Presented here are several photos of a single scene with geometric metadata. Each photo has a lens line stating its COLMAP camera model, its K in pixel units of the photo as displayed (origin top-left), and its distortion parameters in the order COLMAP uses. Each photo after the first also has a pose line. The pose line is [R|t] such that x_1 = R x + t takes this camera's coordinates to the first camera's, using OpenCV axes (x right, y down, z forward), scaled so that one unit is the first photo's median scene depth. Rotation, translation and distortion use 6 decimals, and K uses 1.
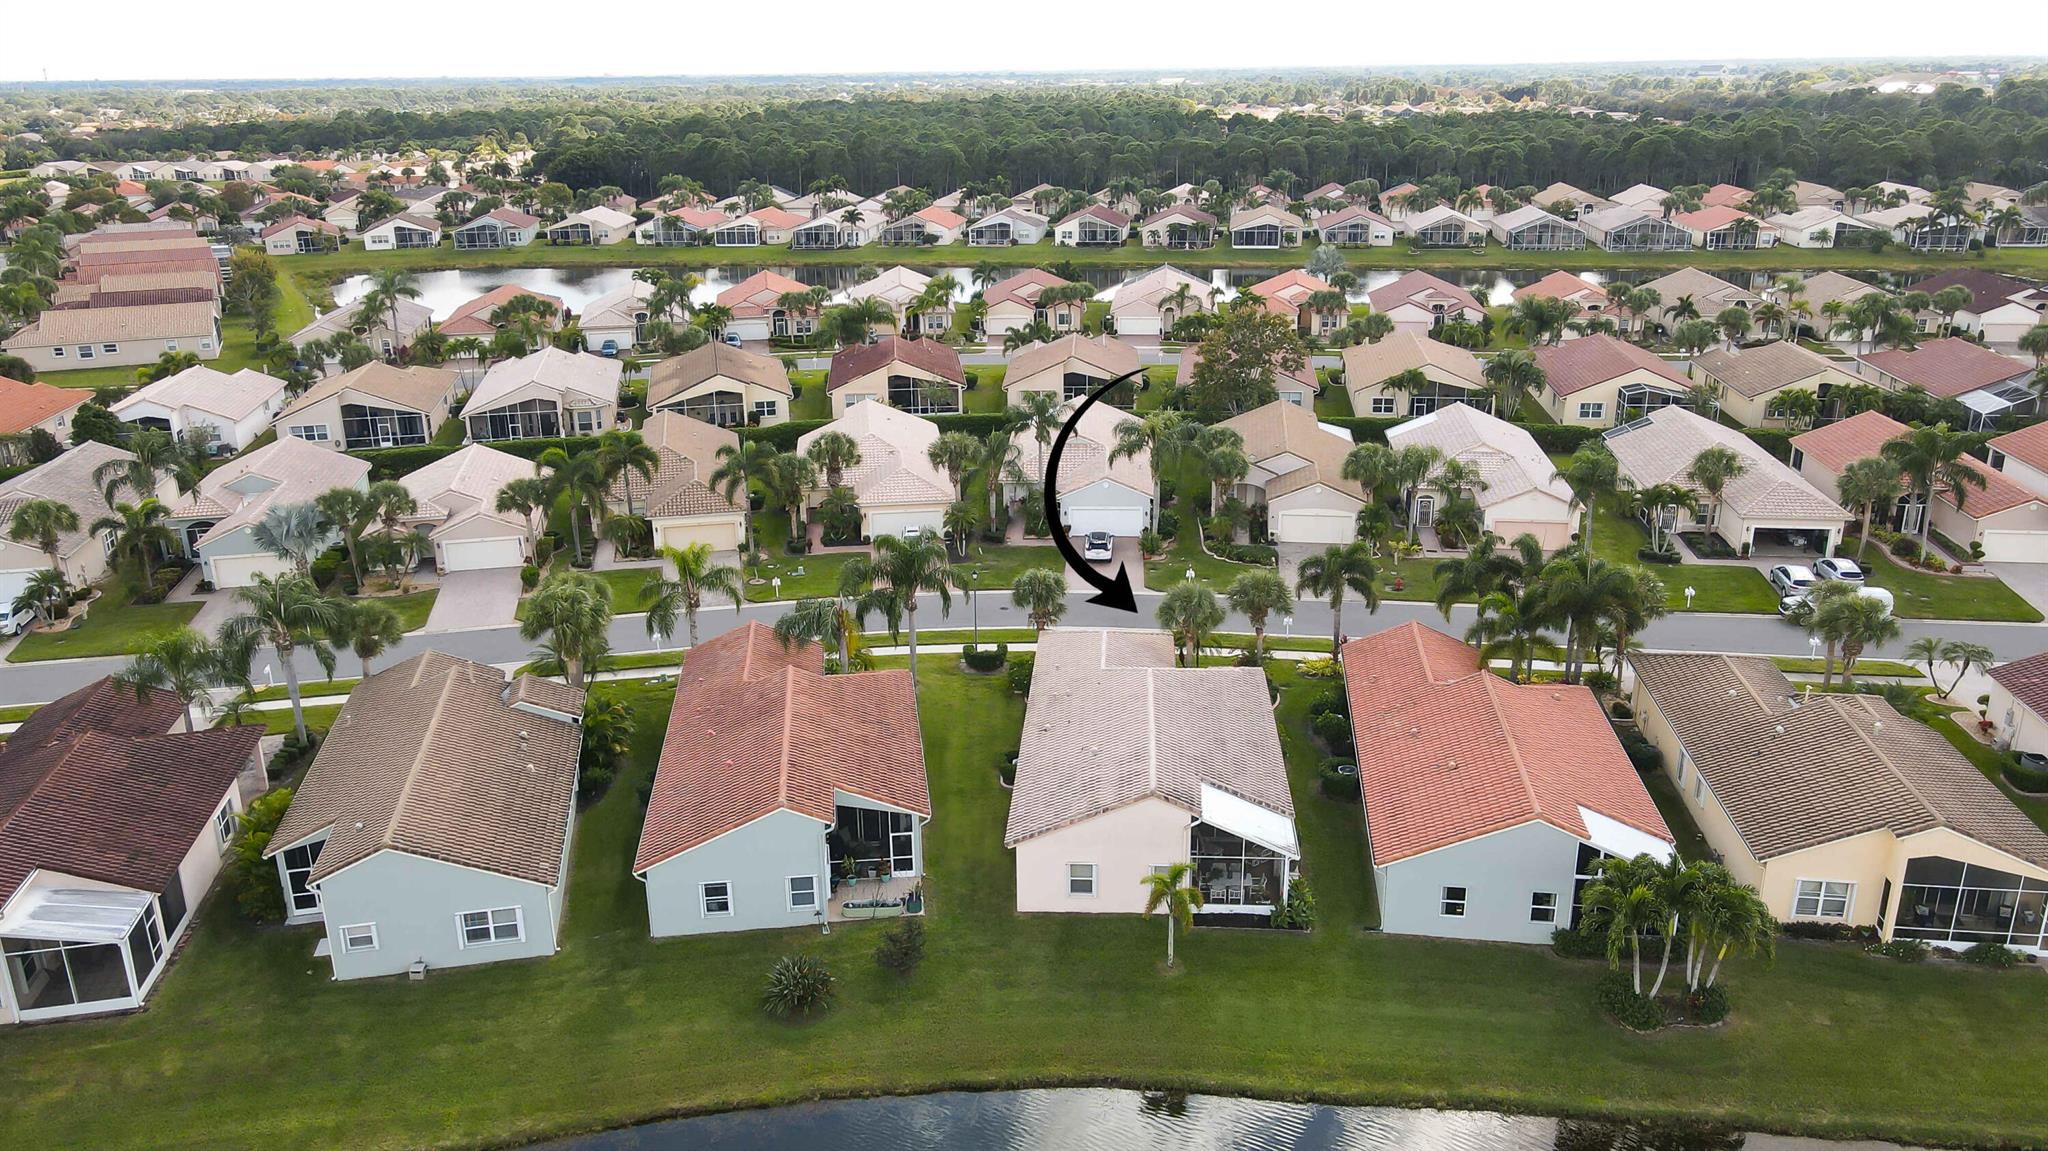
lens RADIAL K [[1514.1, 0, 1015.8], [0, 1514.1, 576.8], [0, 0, 1]] dist [0.000920, 0.054368]
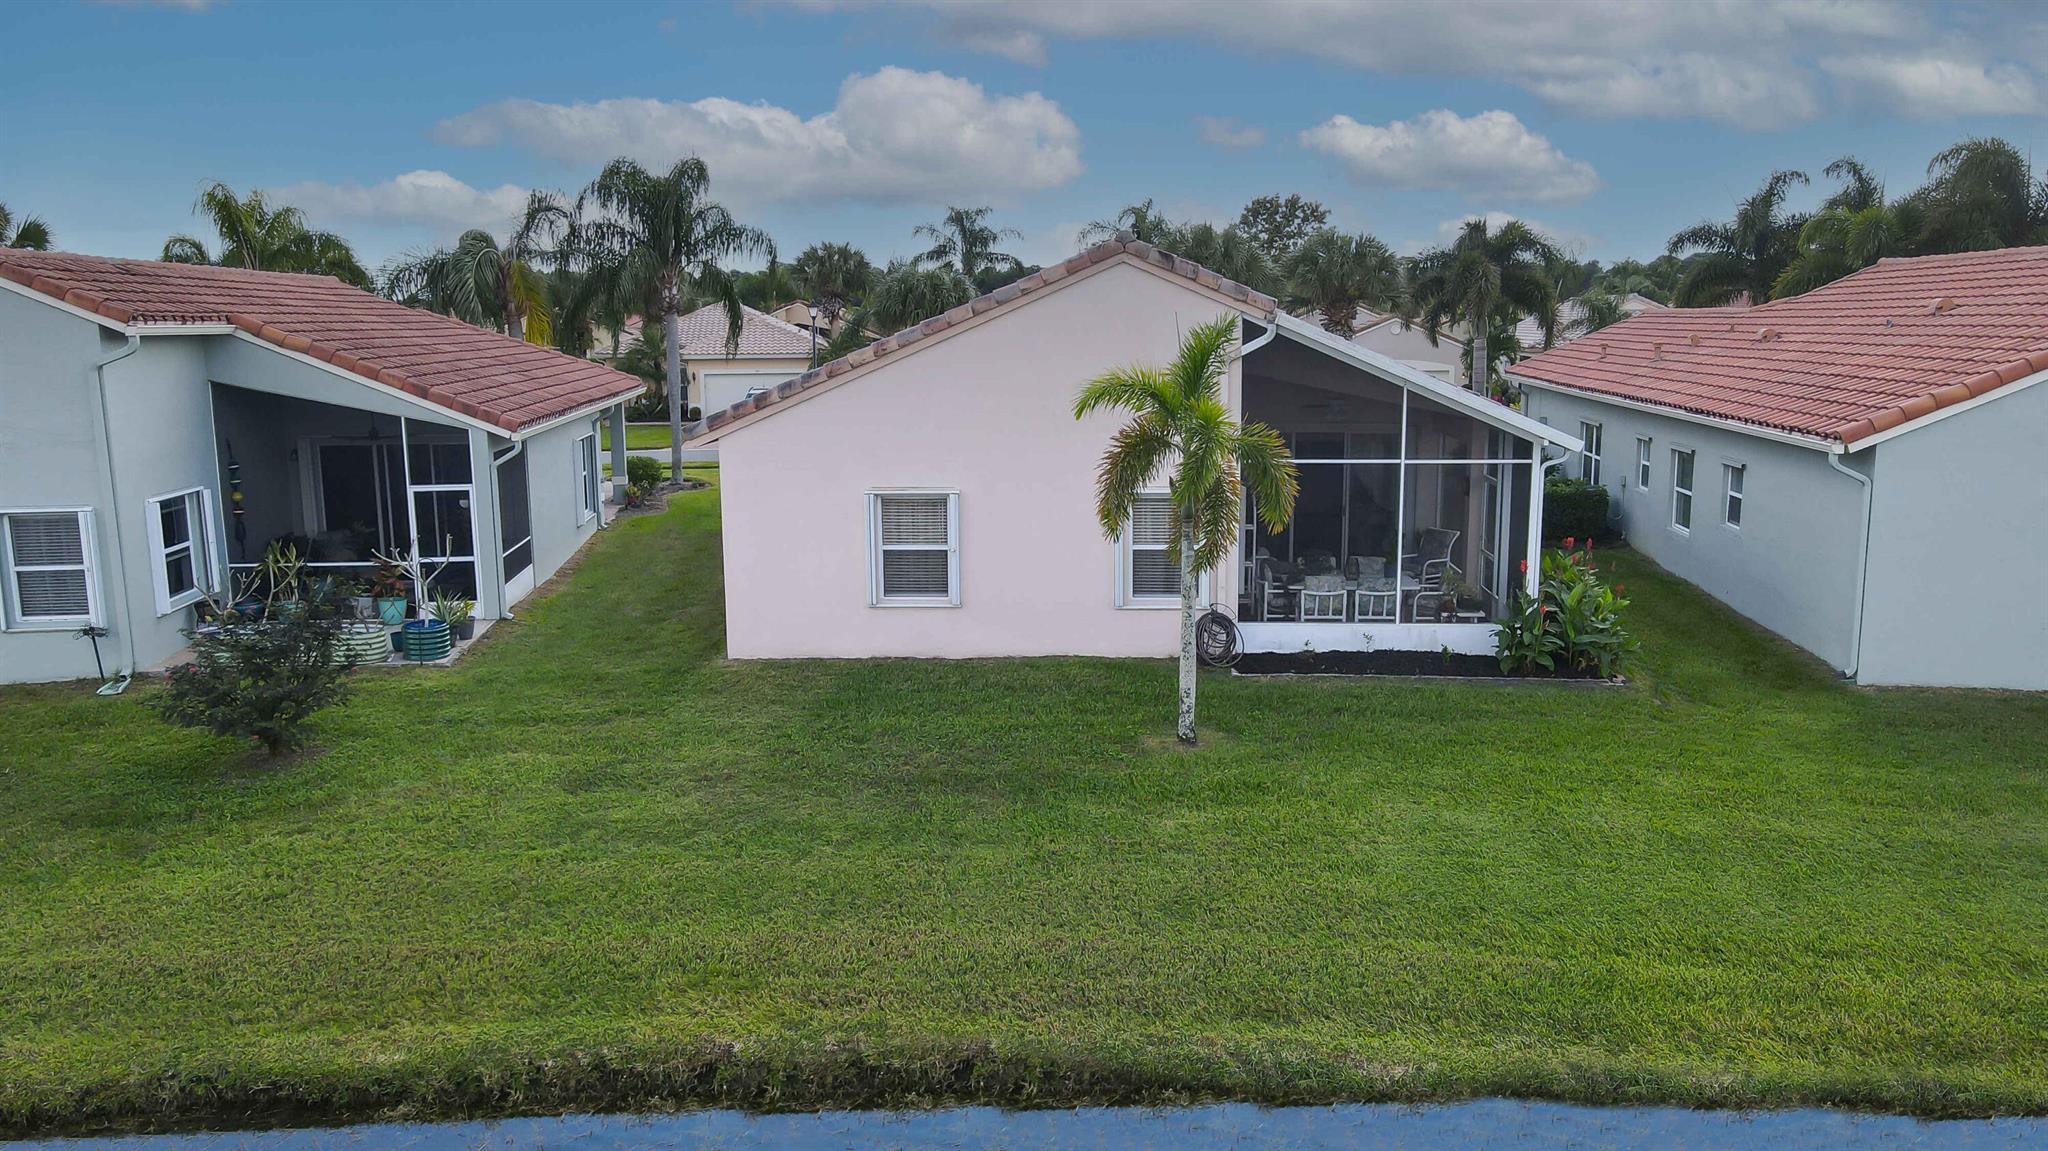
lens RADIAL K [[1514.1, 0, 1015.8], [0, 1514.1, 576.8], [0, 0, 1]] dist [0.000920, 0.054368]
pose [[0.999994, 0.003000, 0.001828, 0.067733], [-0.002677, 0.987701, -0.156333, 0.269424], [-0.002274, 0.156327, 0.987703, 0.700617]]
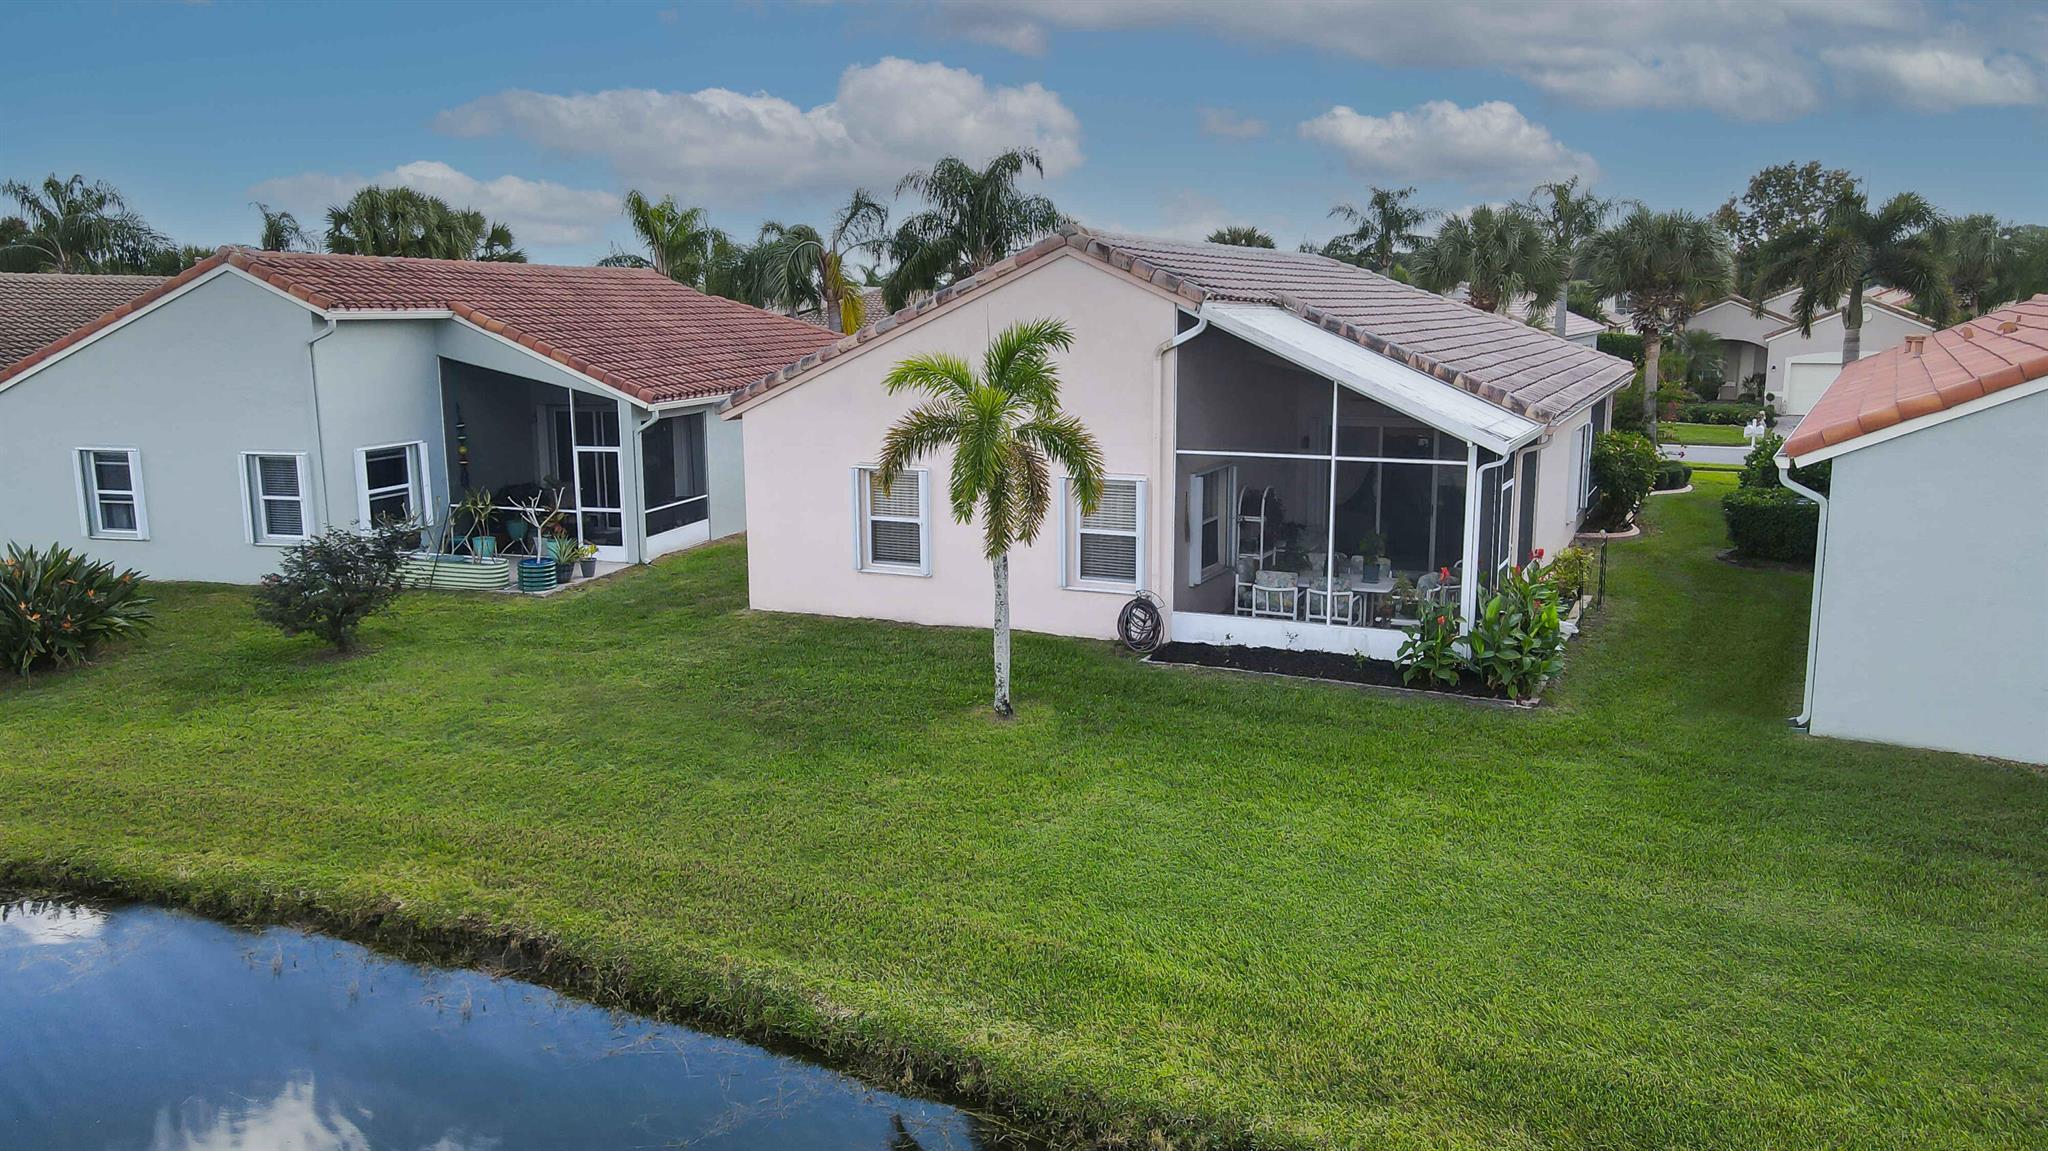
lens RADIAL K [[1514.1, 0, 1015.8], [0, 1514.1, 576.8], [0, 0, 1]] dist [0.000920, 0.054368]
pose [[0.928706, 0.072219, -0.363718, 0.211921], [-0.123968, 0.984884, -0.120978, 0.264459], [0.349483, 0.157442, 0.923620, 0.707482]]
